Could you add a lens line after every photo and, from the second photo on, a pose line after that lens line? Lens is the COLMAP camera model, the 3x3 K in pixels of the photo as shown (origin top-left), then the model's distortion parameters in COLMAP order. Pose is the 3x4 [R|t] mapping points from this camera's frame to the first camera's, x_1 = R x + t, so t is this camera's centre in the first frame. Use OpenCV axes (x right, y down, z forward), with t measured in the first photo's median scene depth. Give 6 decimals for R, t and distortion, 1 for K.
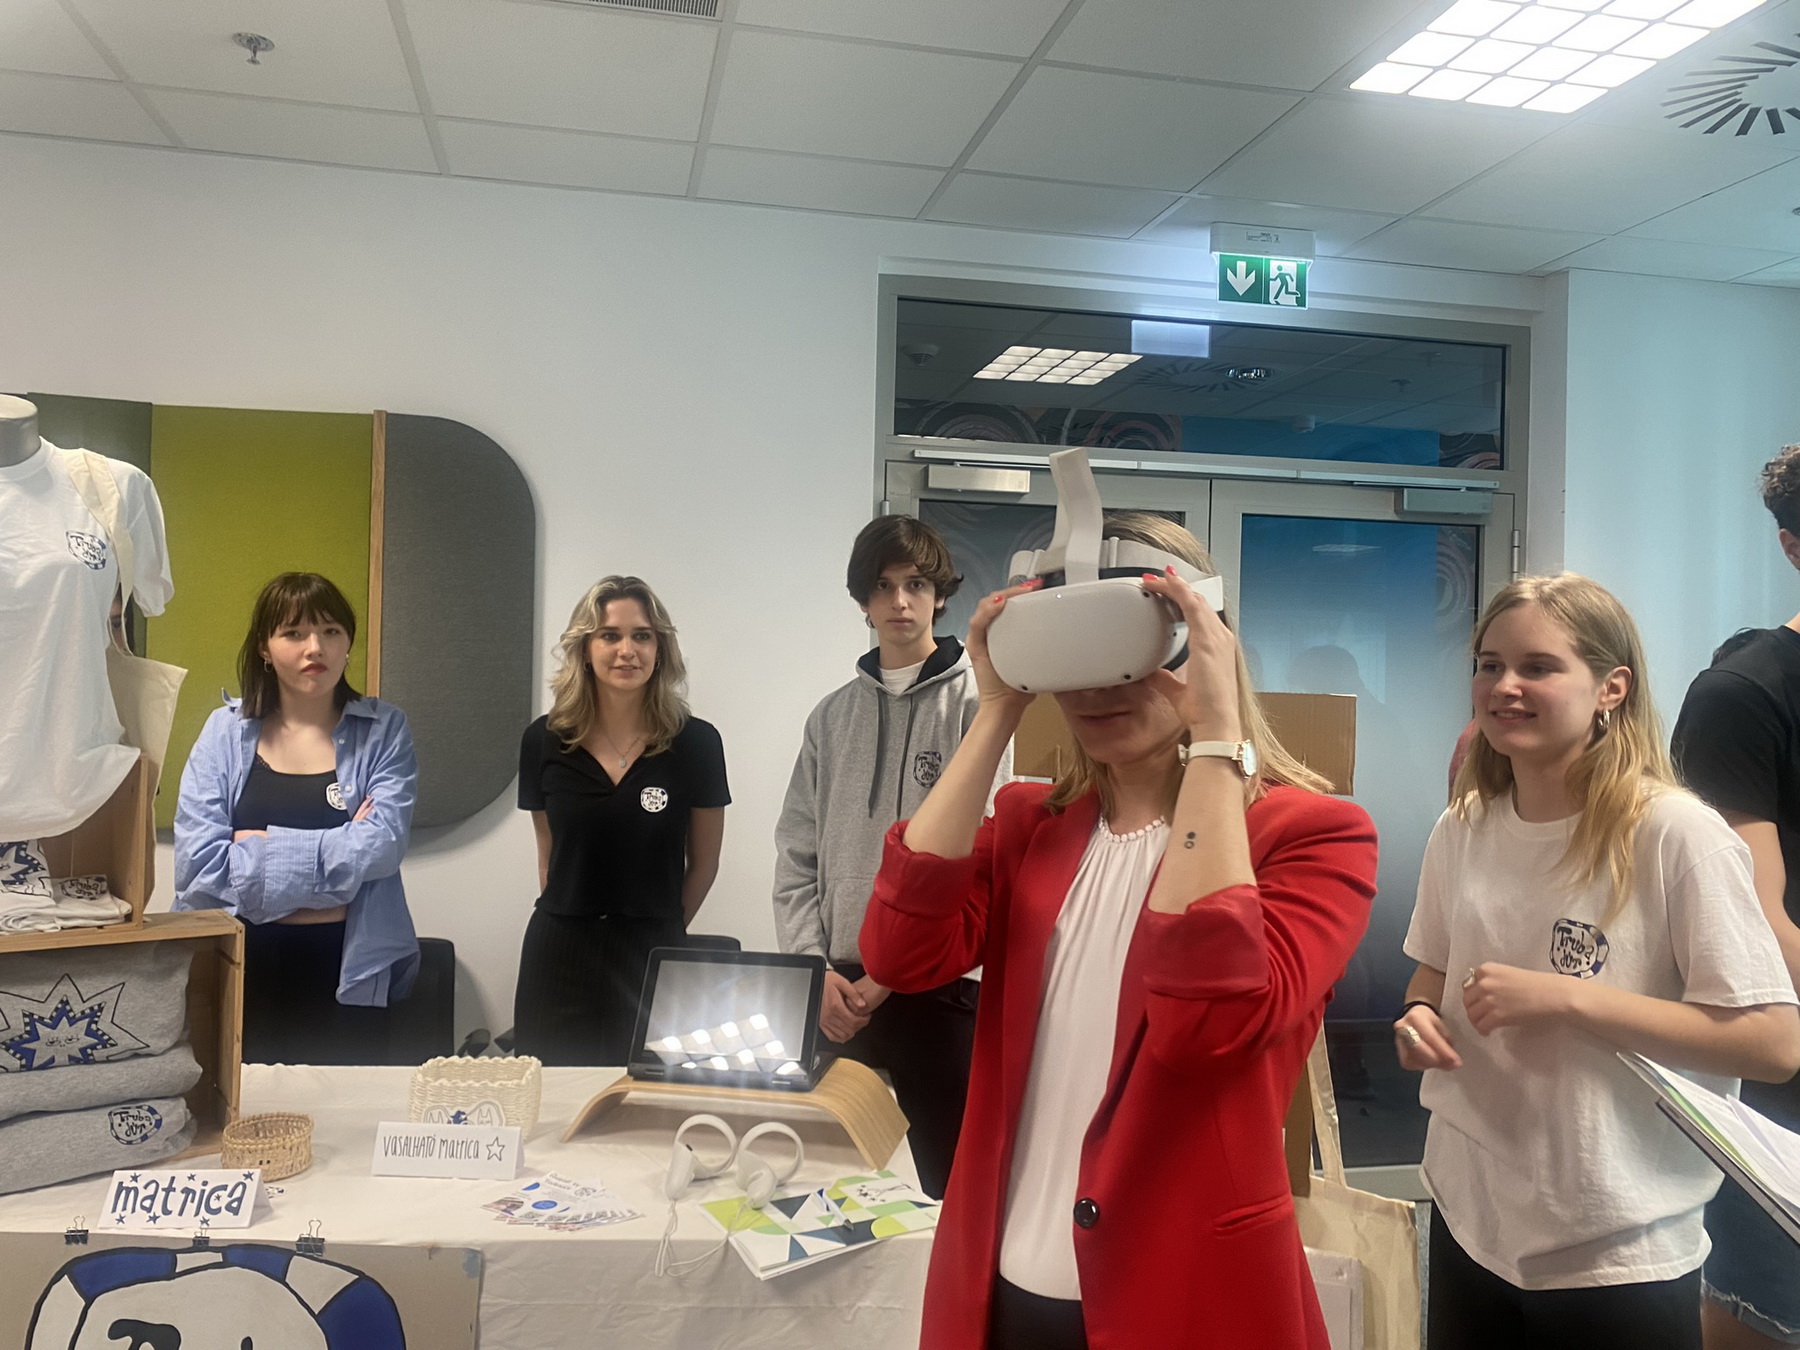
lens RADIAL K [[1389.9, 0, 904.9], [0, 1389.9, 663.3], [0, 0, 1]] dist [0.022569, 0.002080]
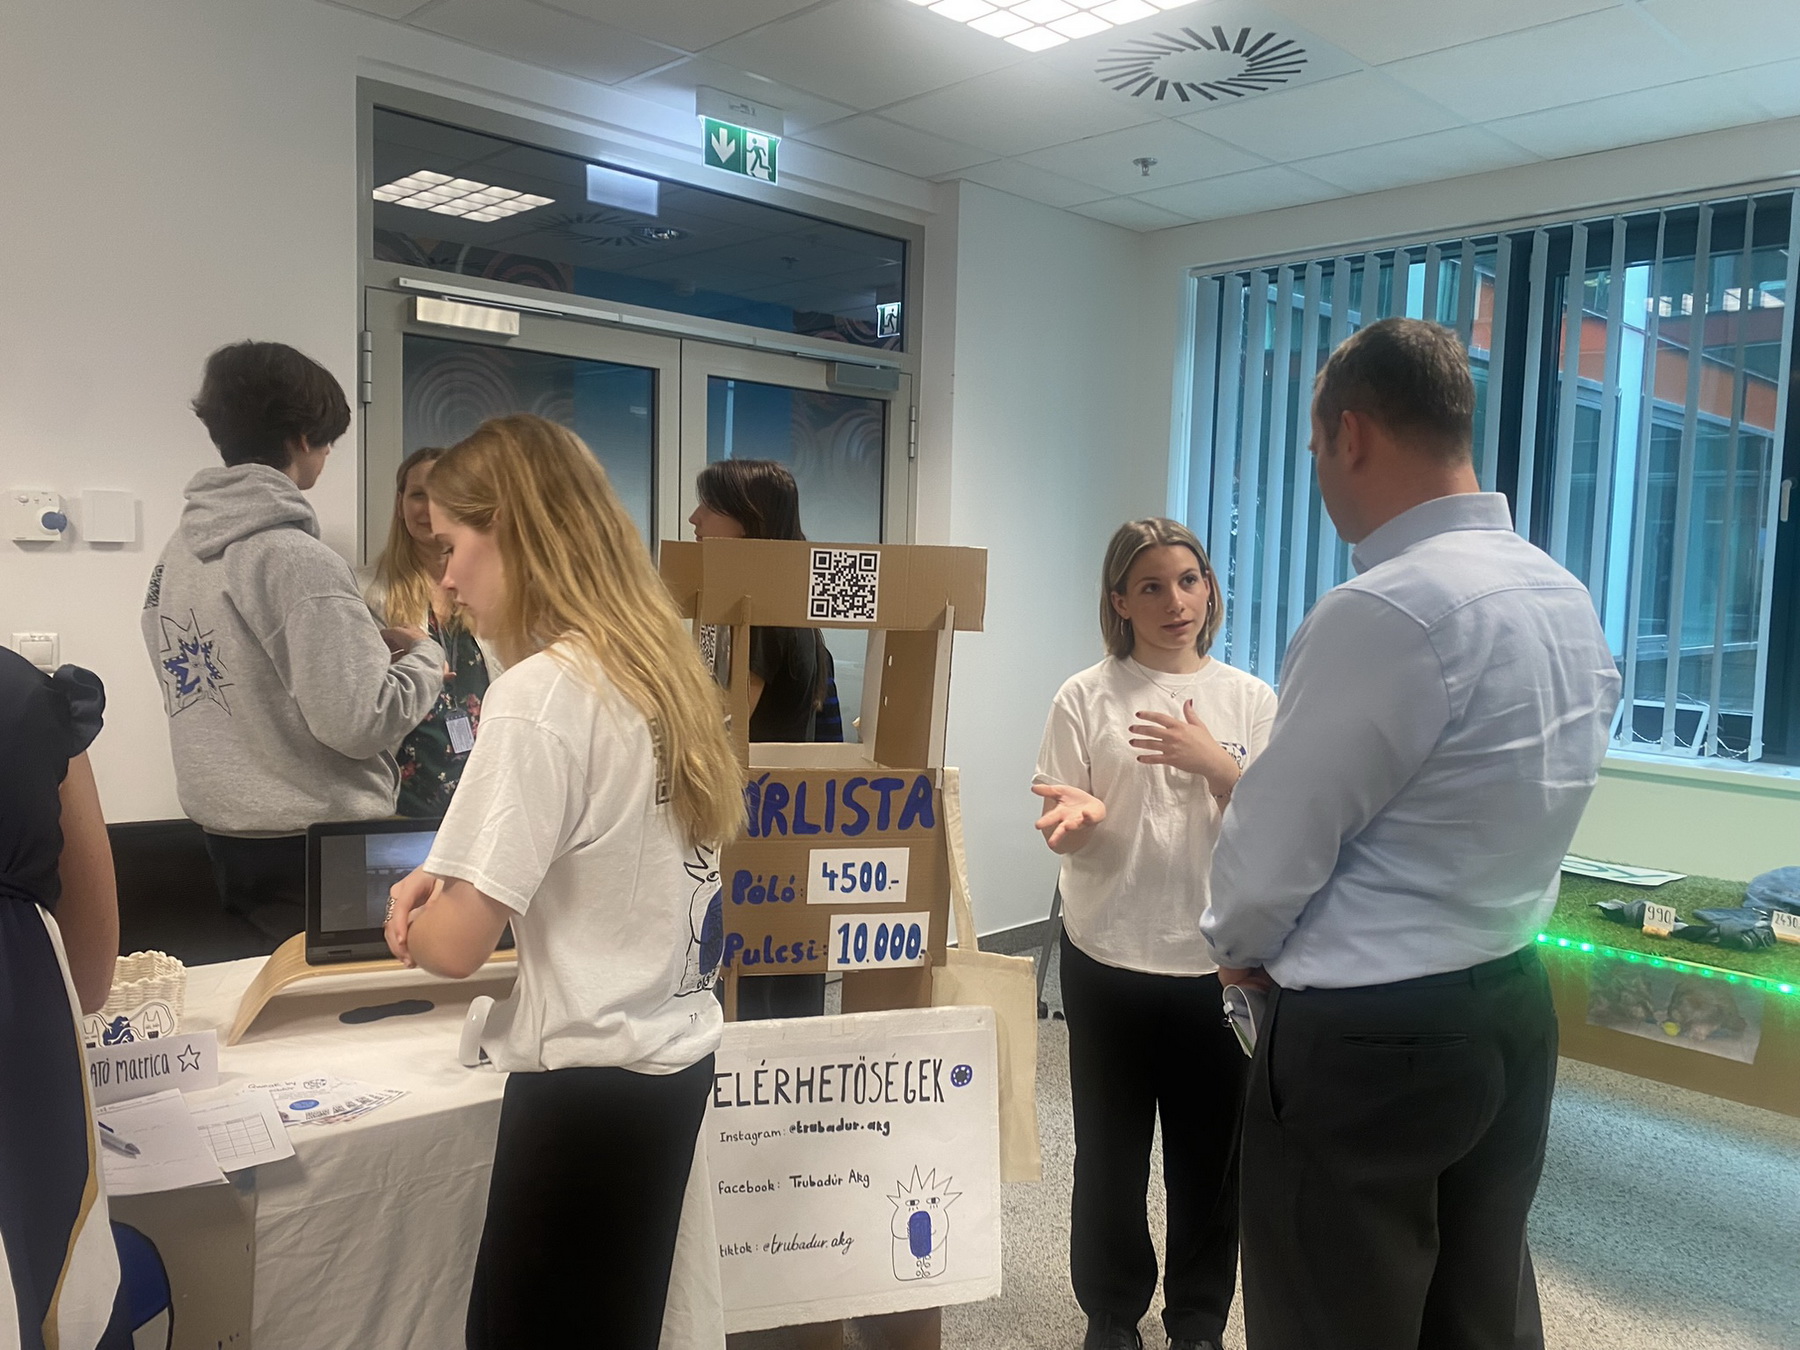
lens RADIAL K [[1340.4, 0, 870.7], [0, 1340.4, 649.7], [0, 0, 1]] dist [0.129981, -0.227167]
pose [[0.857963, -0.035351, 0.512493, -0.270213], [-0.017738, 0.994996, 0.098329, -0.002323], [-0.513404, -0.093453, 0.853043, 0.050017]]
